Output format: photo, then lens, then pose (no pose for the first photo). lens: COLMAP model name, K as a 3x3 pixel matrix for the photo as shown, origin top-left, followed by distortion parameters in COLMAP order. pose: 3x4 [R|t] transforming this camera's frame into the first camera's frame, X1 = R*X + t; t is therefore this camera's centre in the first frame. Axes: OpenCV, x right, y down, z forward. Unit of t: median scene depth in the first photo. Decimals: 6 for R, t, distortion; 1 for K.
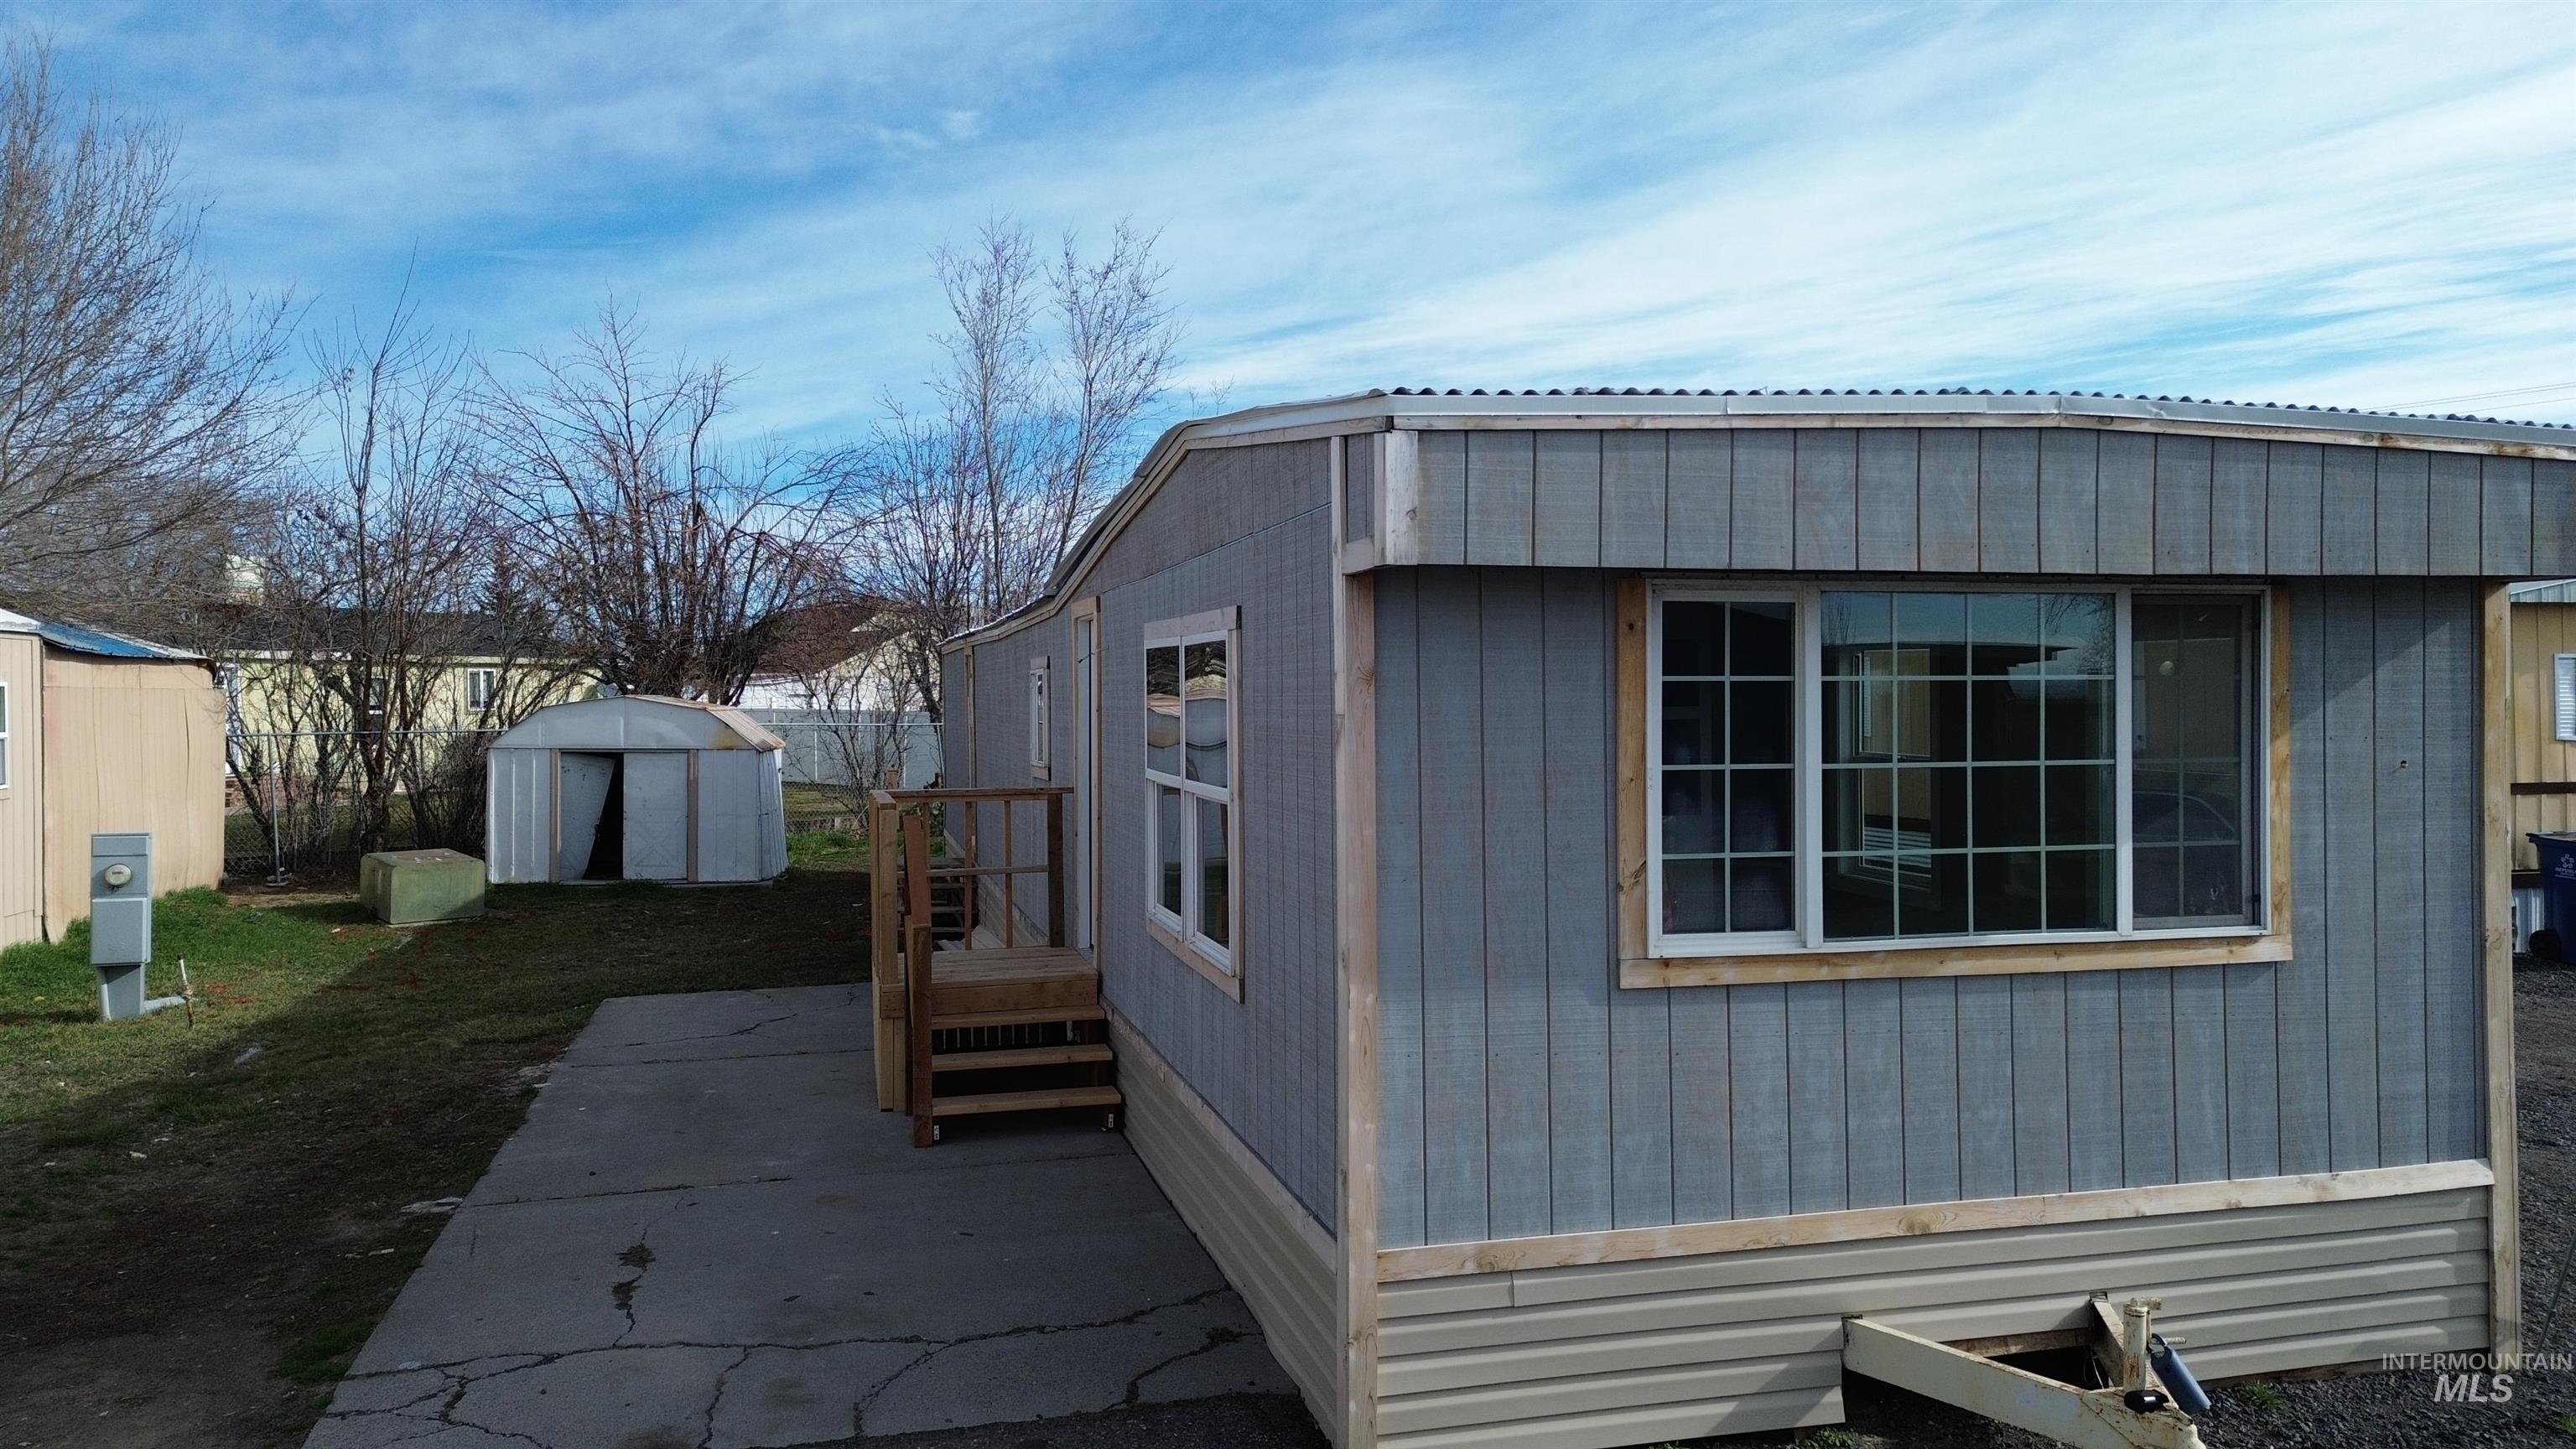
lens RADIAL K [[1809.5, 0, 1290.2], [0, 1809.5, 718.2], [0, 0, 1]] dist [0.080850, -0.071347]
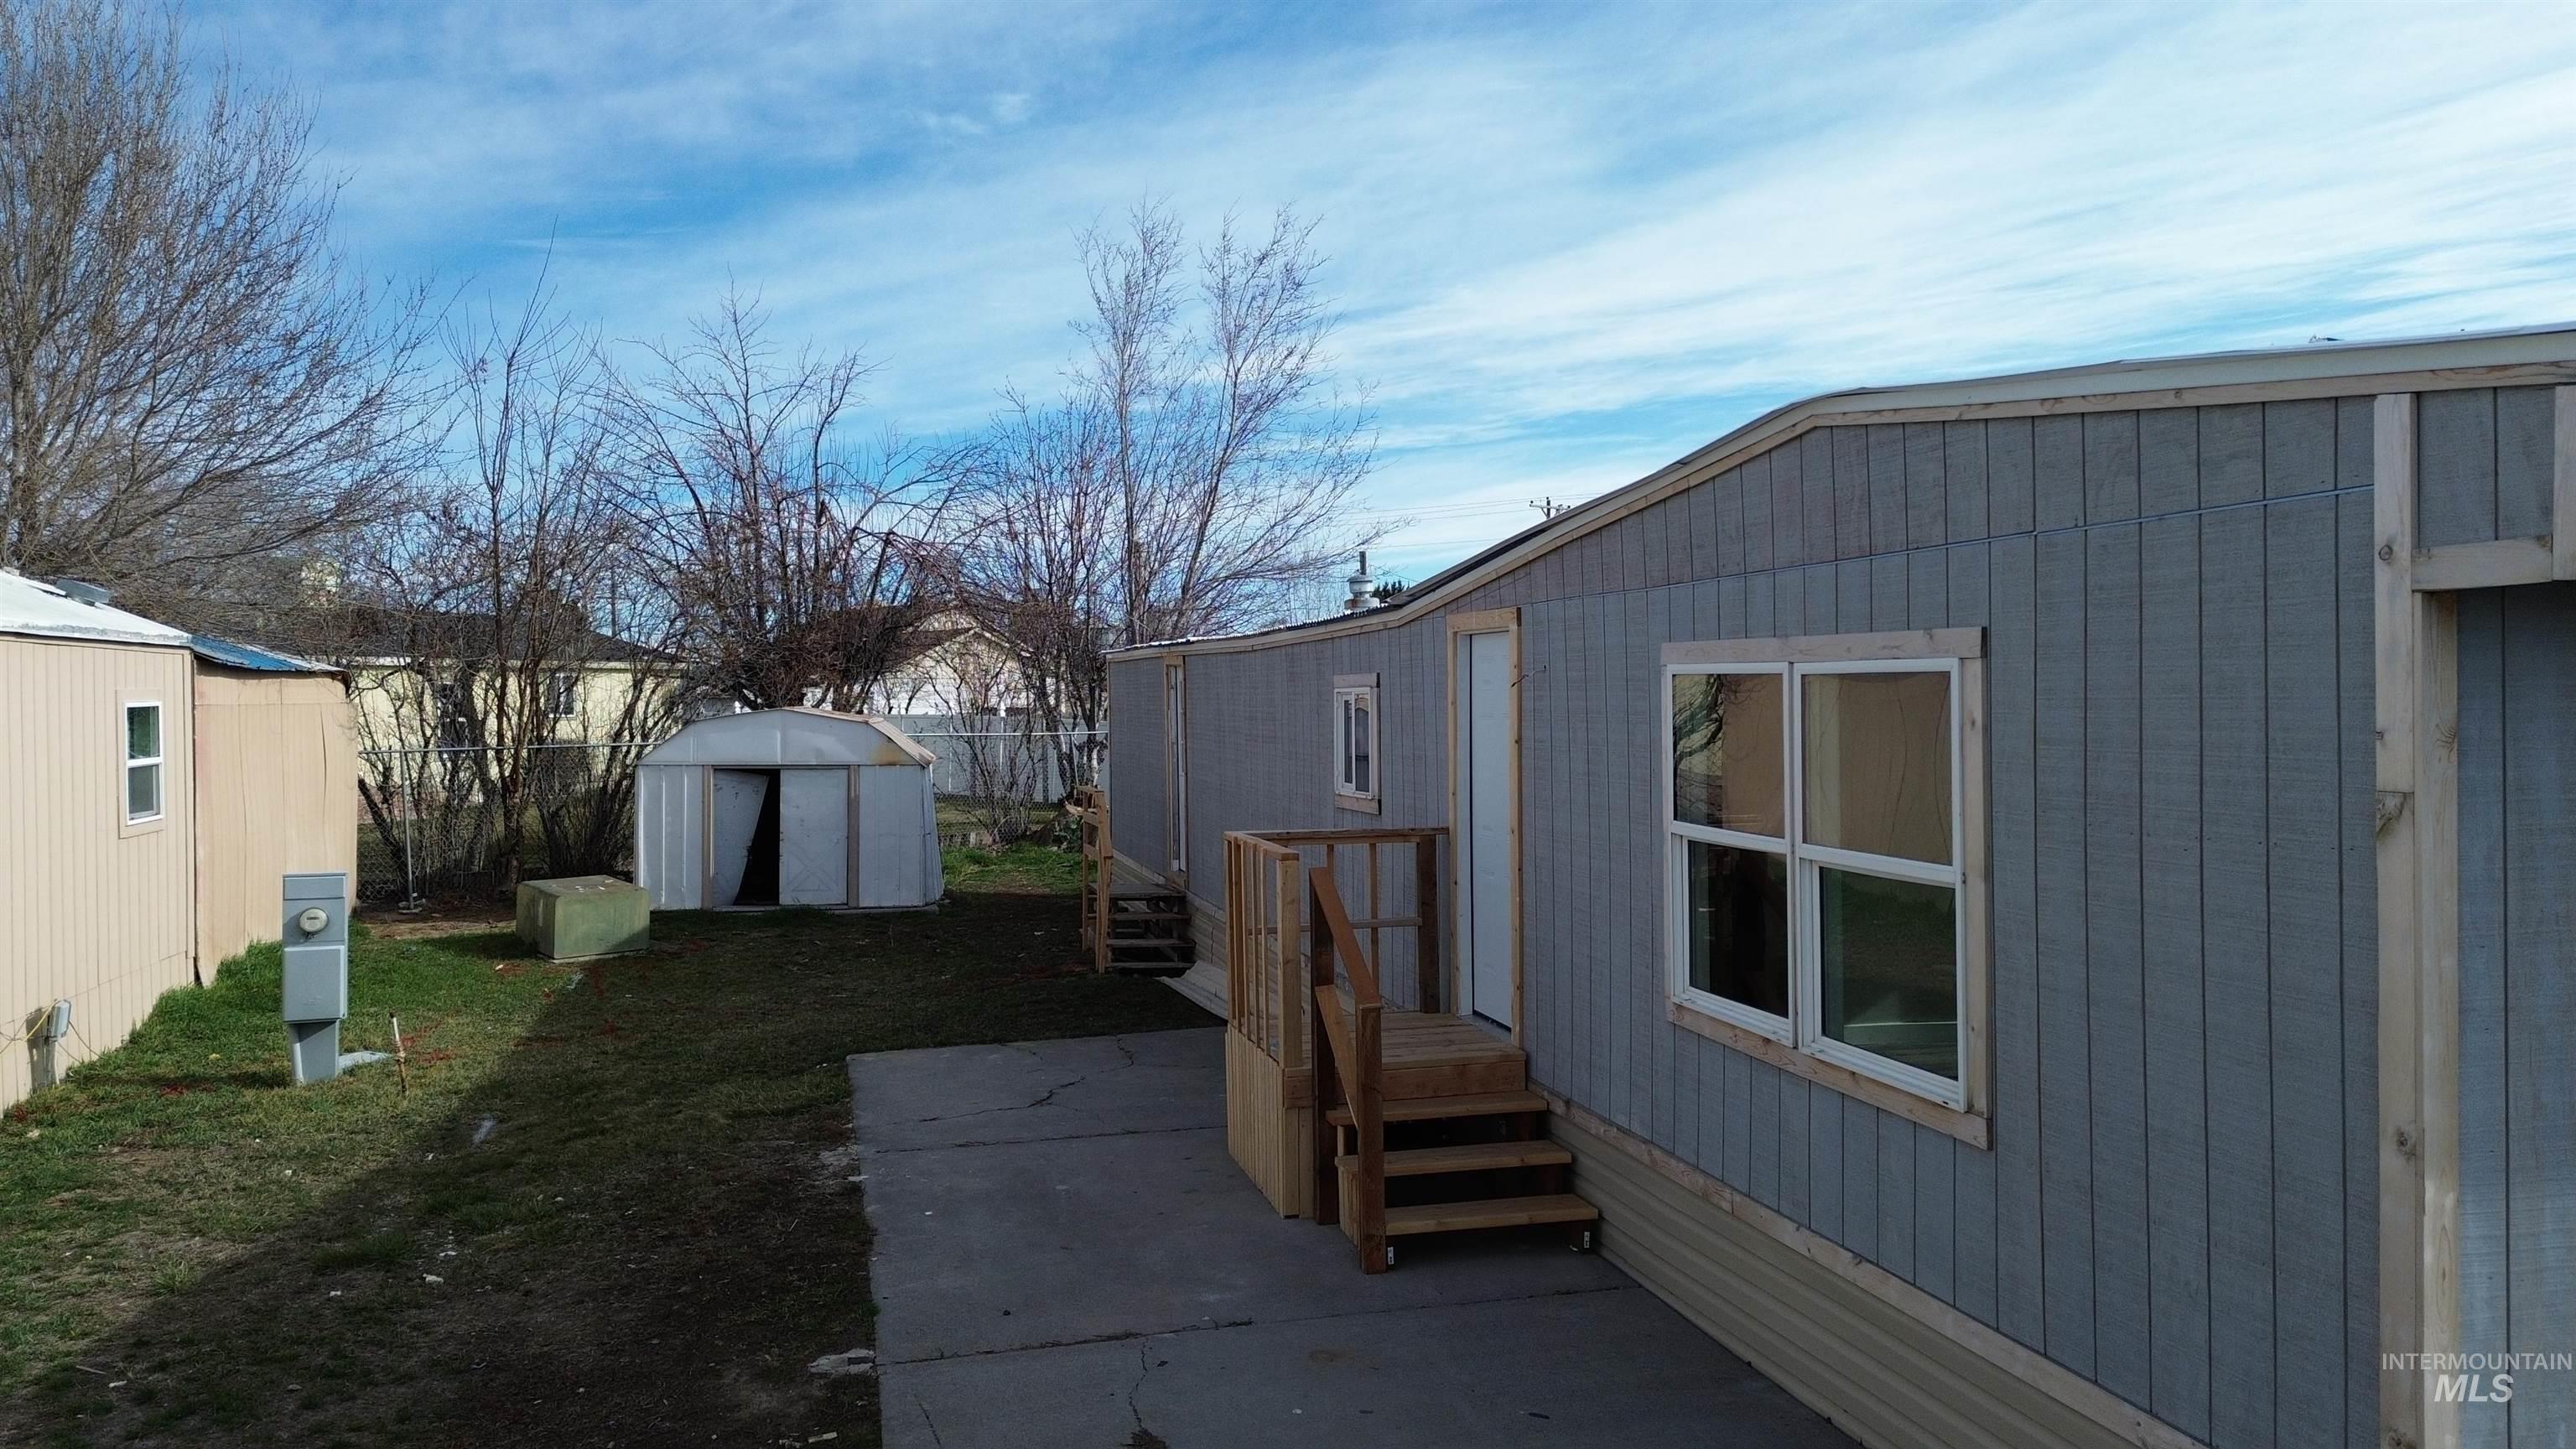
lens RADIAL K [[1816.0, 0, 1282.6], [0, 1816.0, 716.9], [0, 0, 1]] dist [0.093369, -0.085046]
pose [[0.999950, -0.003530, -0.009366, -0.316644], [0.003549, 0.999992, 0.001989, -0.027207], [0.009359, -0.002022, 0.999954, 0.223002]]
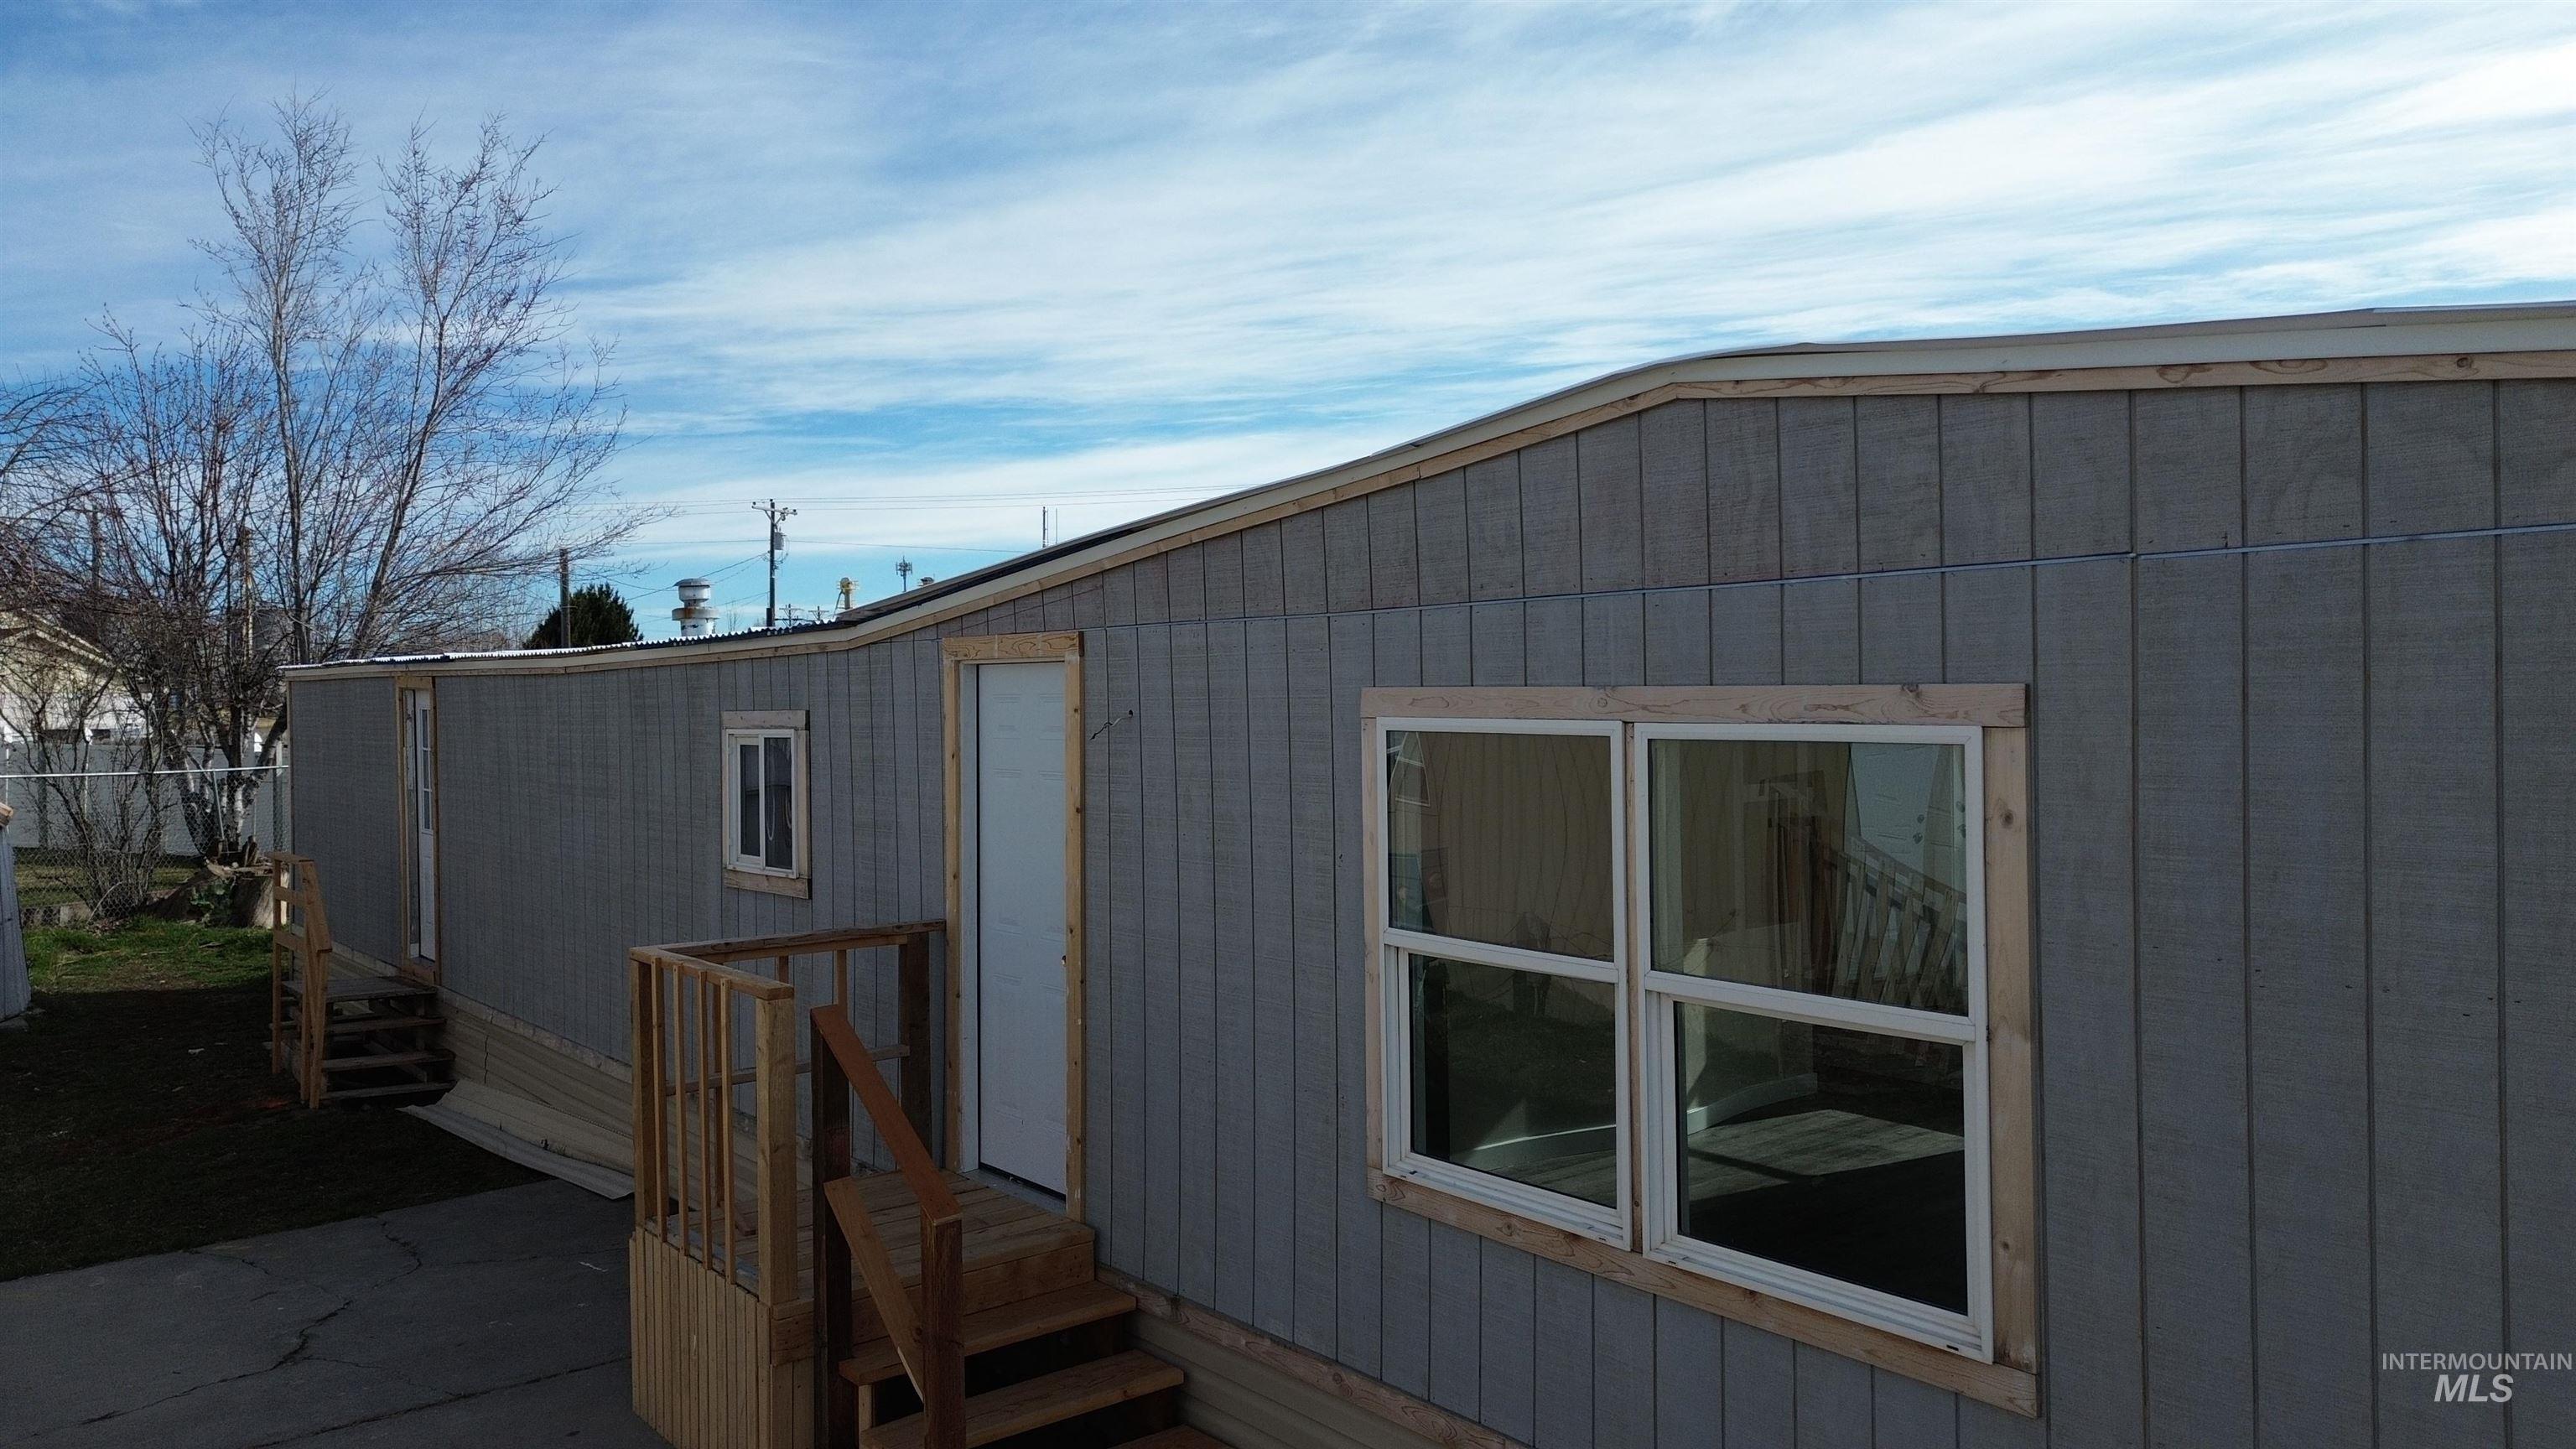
lens RADIAL K [[1816.0, 0, 1282.6], [0, 1816.0, 716.9], [0, 0, 1]] dist [0.093369, -0.085046]
pose [[0.910953, -0.007135, 0.412449, -0.461724], [0.008807, 0.999959, -0.002153, -0.053426], [-0.412417, 0.005594, 0.910978, 0.588000]]
